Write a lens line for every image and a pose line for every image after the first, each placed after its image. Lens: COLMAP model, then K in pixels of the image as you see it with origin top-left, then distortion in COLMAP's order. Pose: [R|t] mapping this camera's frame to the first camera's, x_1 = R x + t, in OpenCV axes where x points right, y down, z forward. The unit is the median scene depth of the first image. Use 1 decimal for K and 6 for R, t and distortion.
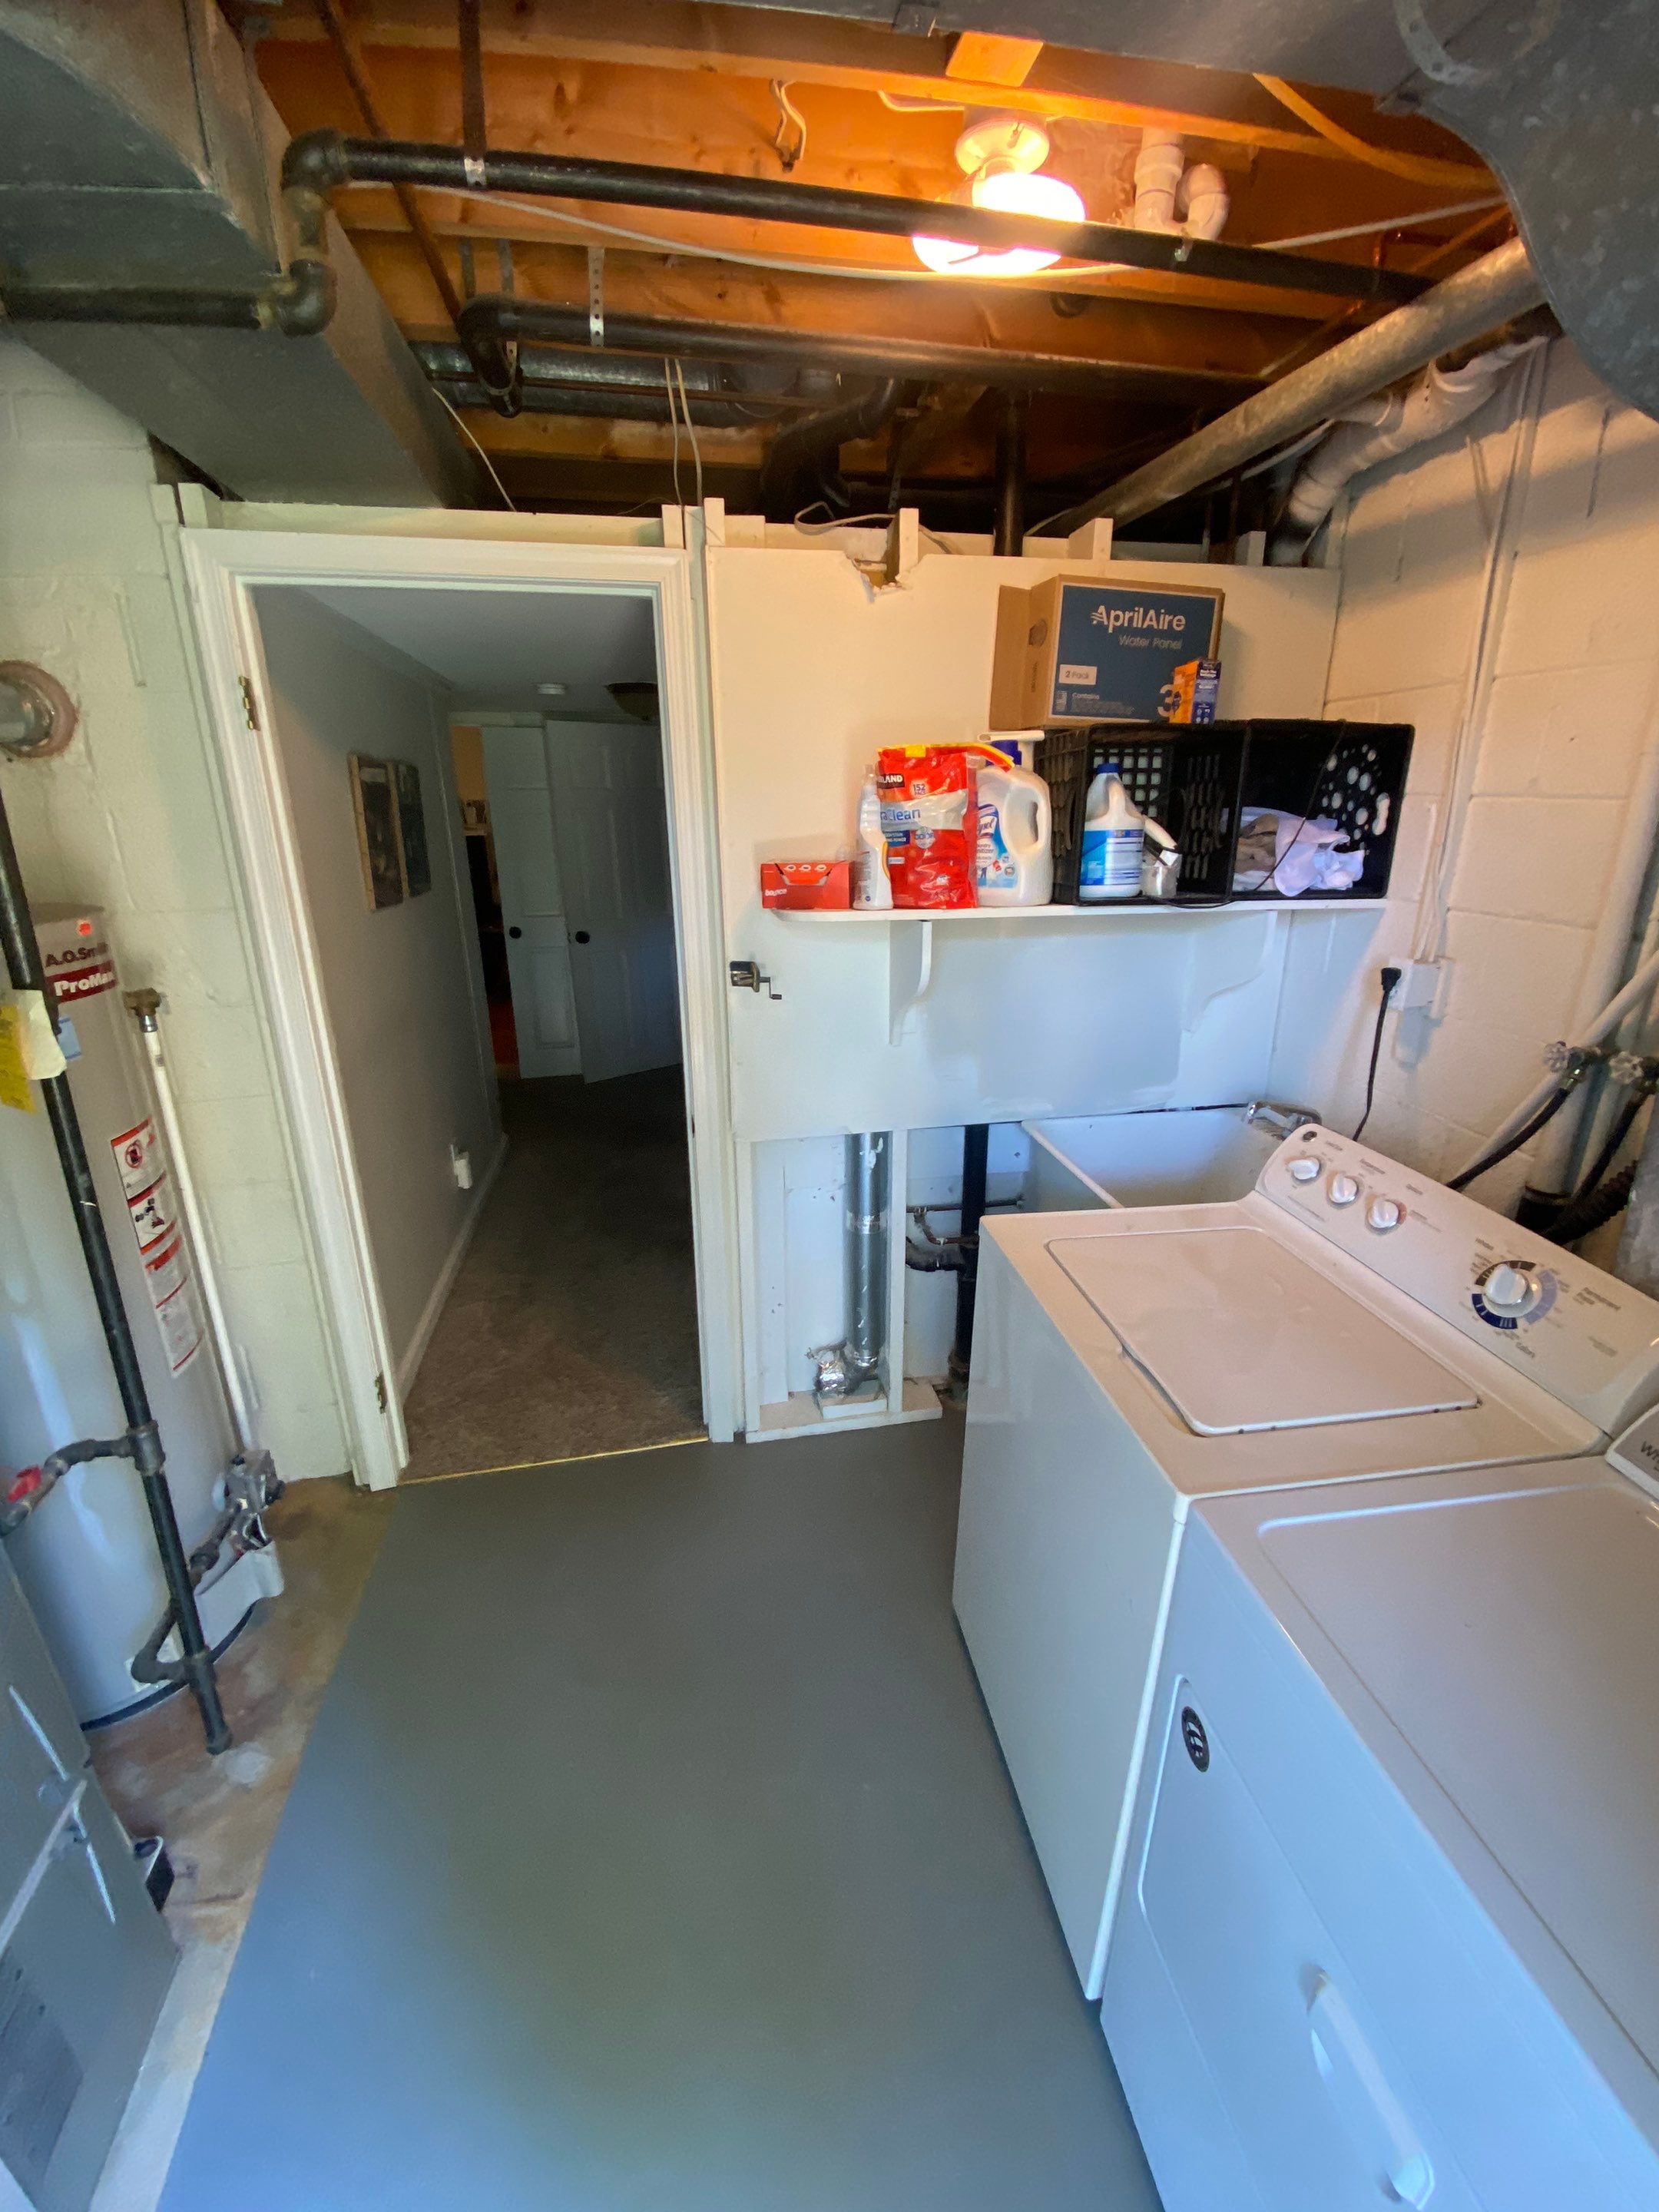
lens RADIAL K [[891.1, 0, 830.3], [0, 891.1, 1098.6], [0, 0, 1]] dist [0.015107, -0.018419]
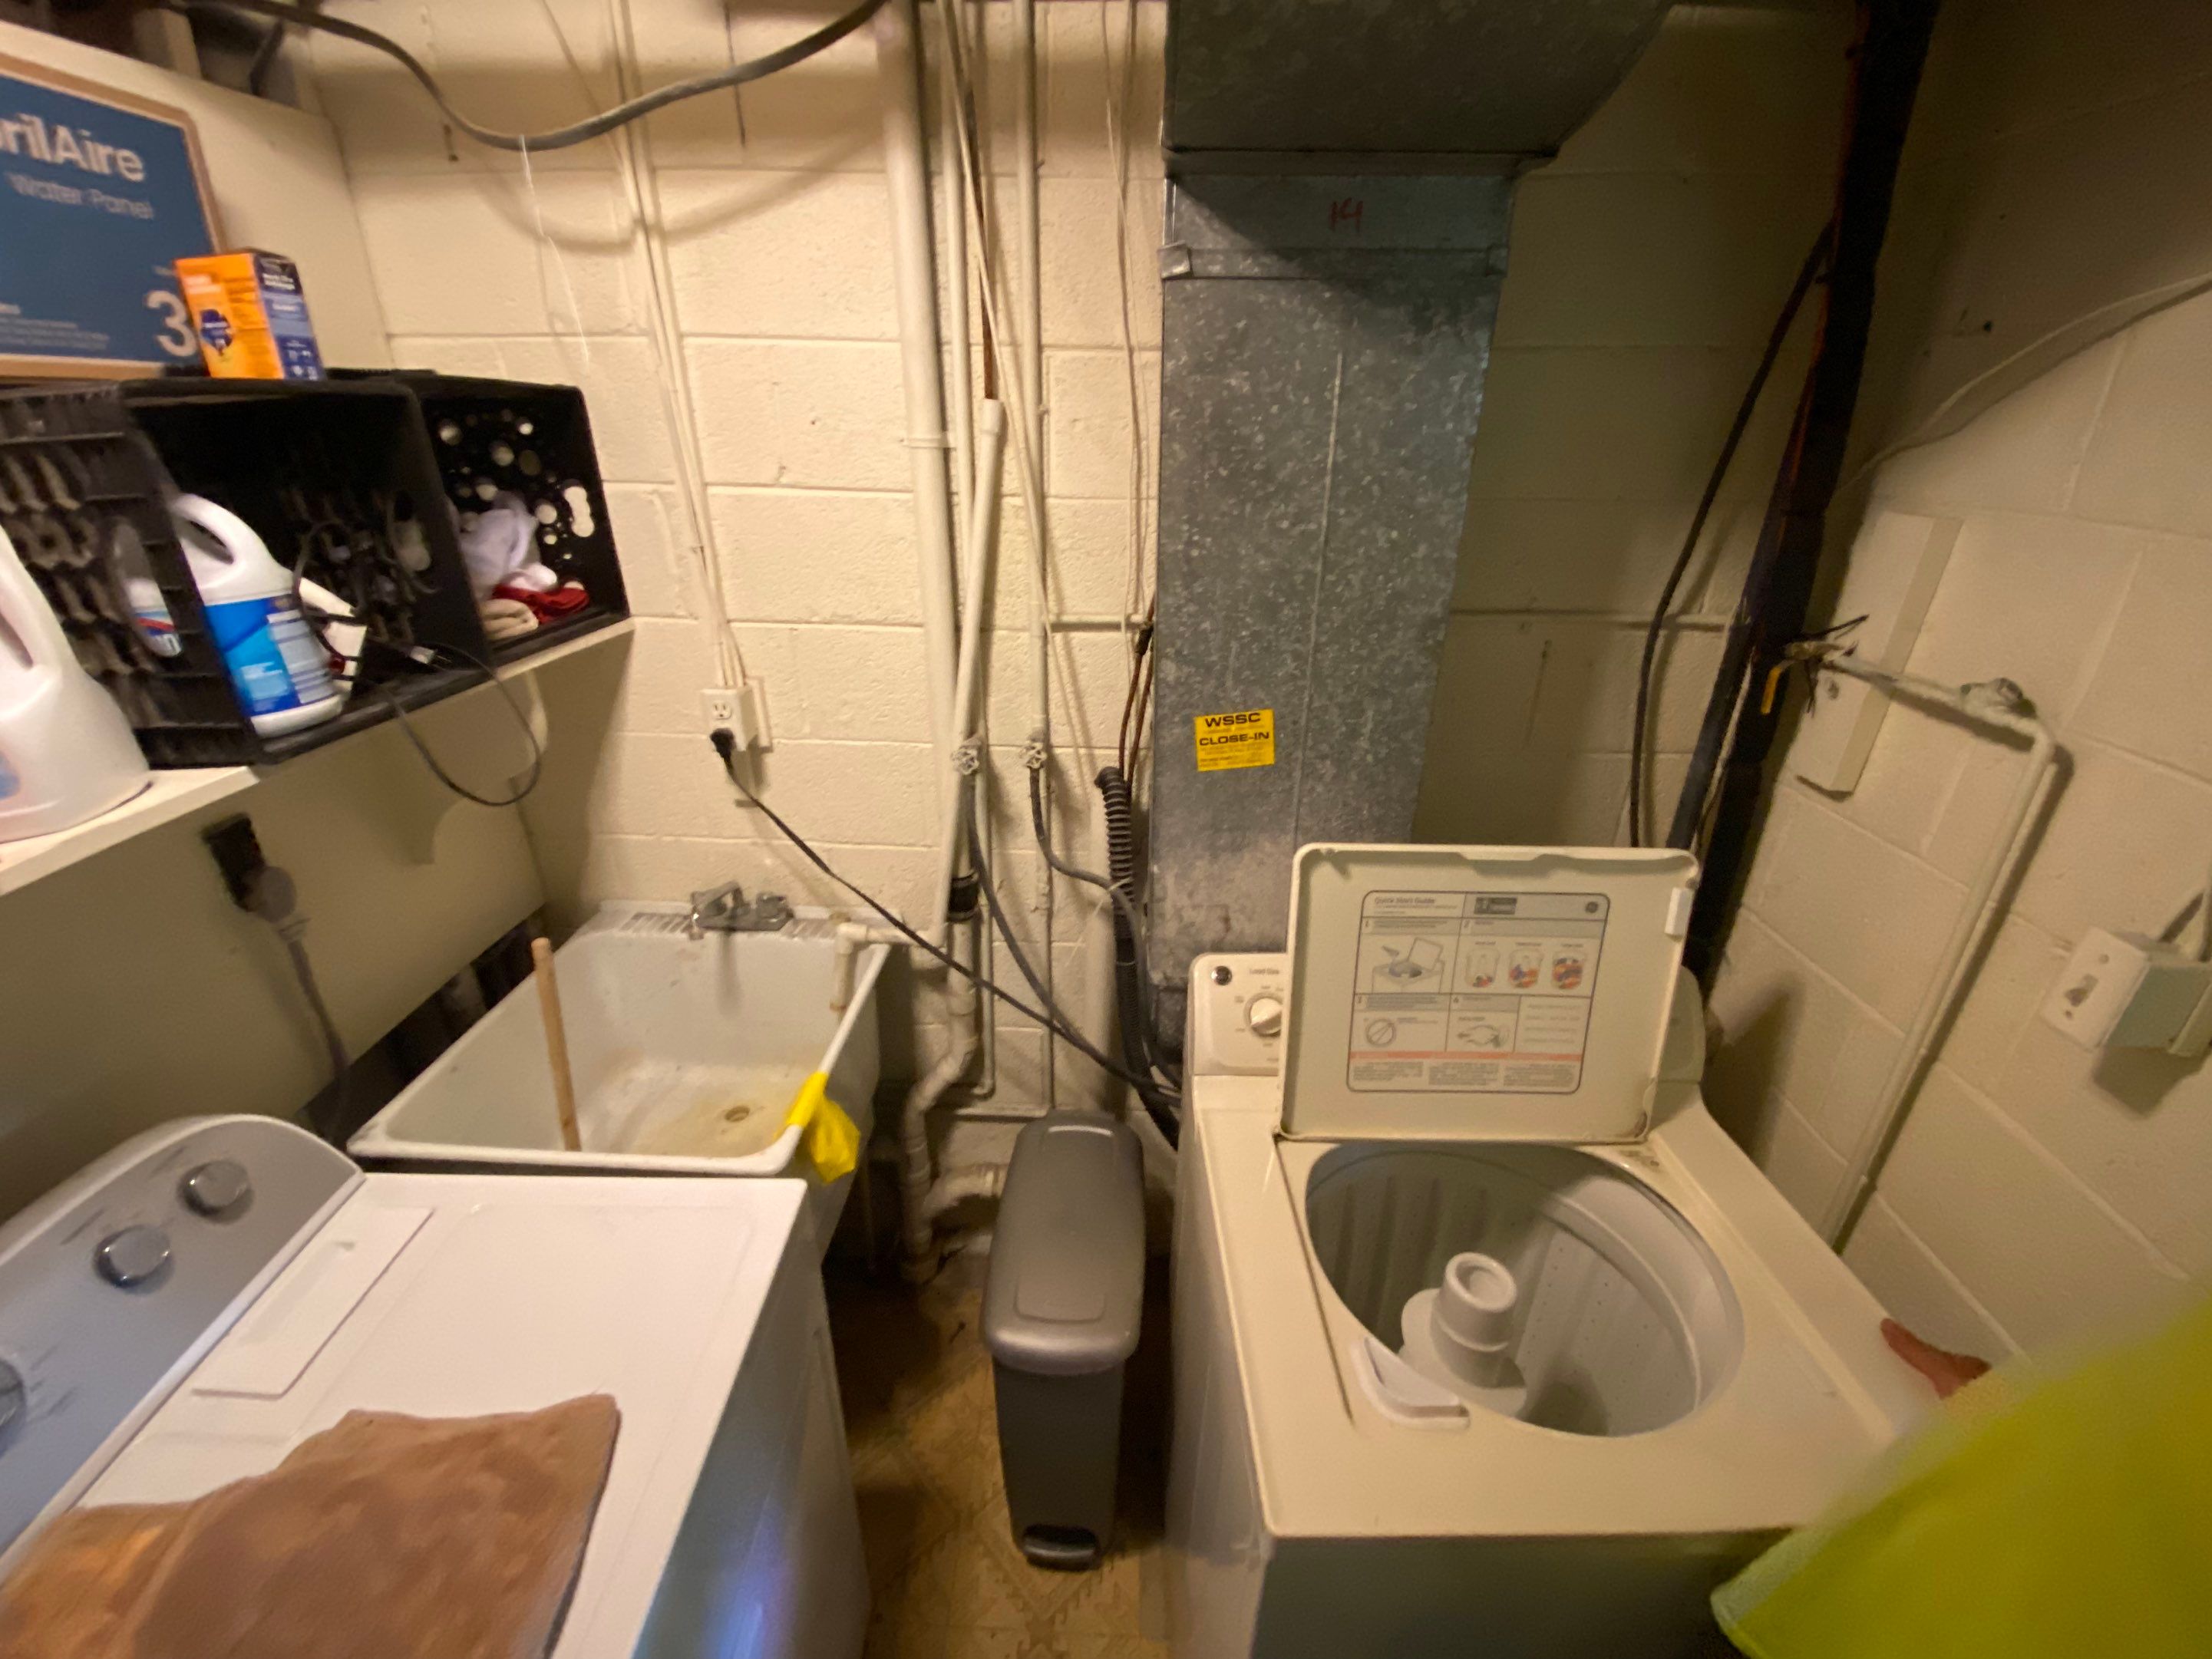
lens RADIAL K [[894.2, 0, 1098.3], [0, 894.2, 823.4], [0, 0, 1]] dist [0.032548, -0.027564]
pose [[0.214648, -0.401074, 0.890542, -0.064712], [0.298537, 0.895099, 0.331170, -0.212038], [-0.929947, 0.194775, 0.311867, 0.433470]]
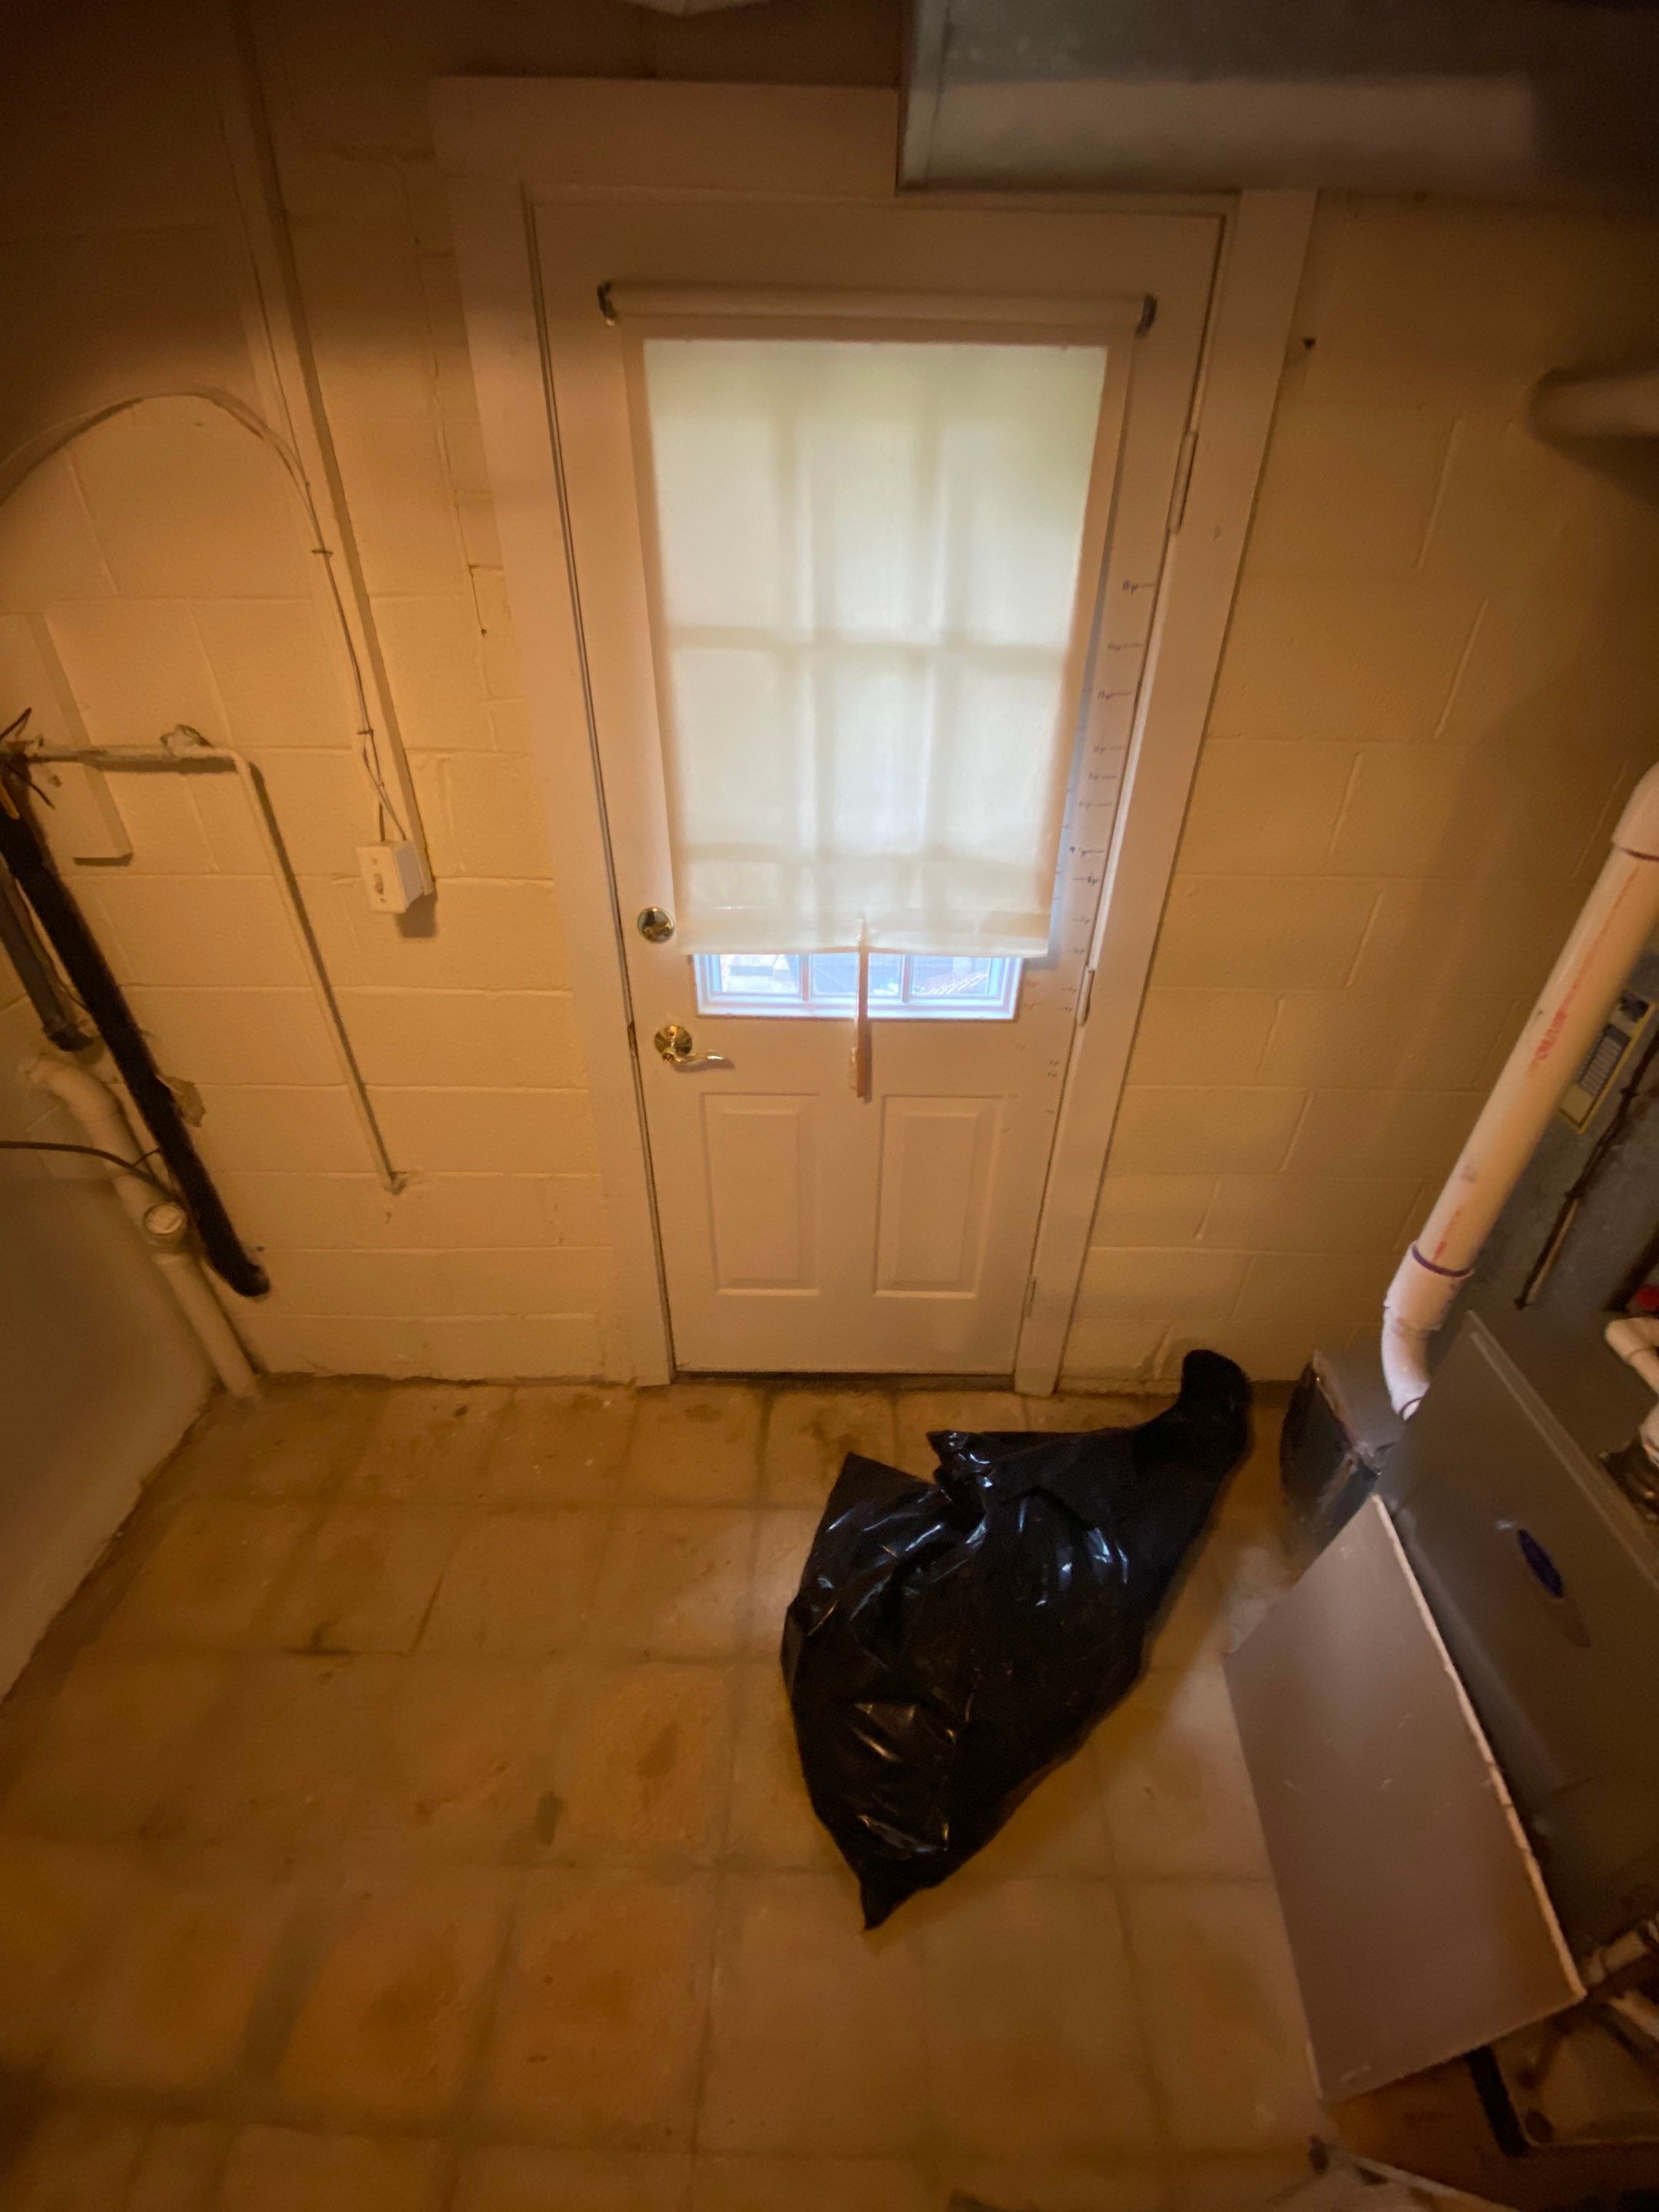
lens RADIAL K [[894.3, 0, 831.4], [0, 894.3, 1102.0], [0, 0, 1]] dist [0.032548, -0.027564]
pose [[-0.981039, -0.113939, 0.156784, -0.119859], [0.052665, 0.621794, 0.781408, -0.311596], [-0.186520, 0.774849, -0.604003, 0.672838]]
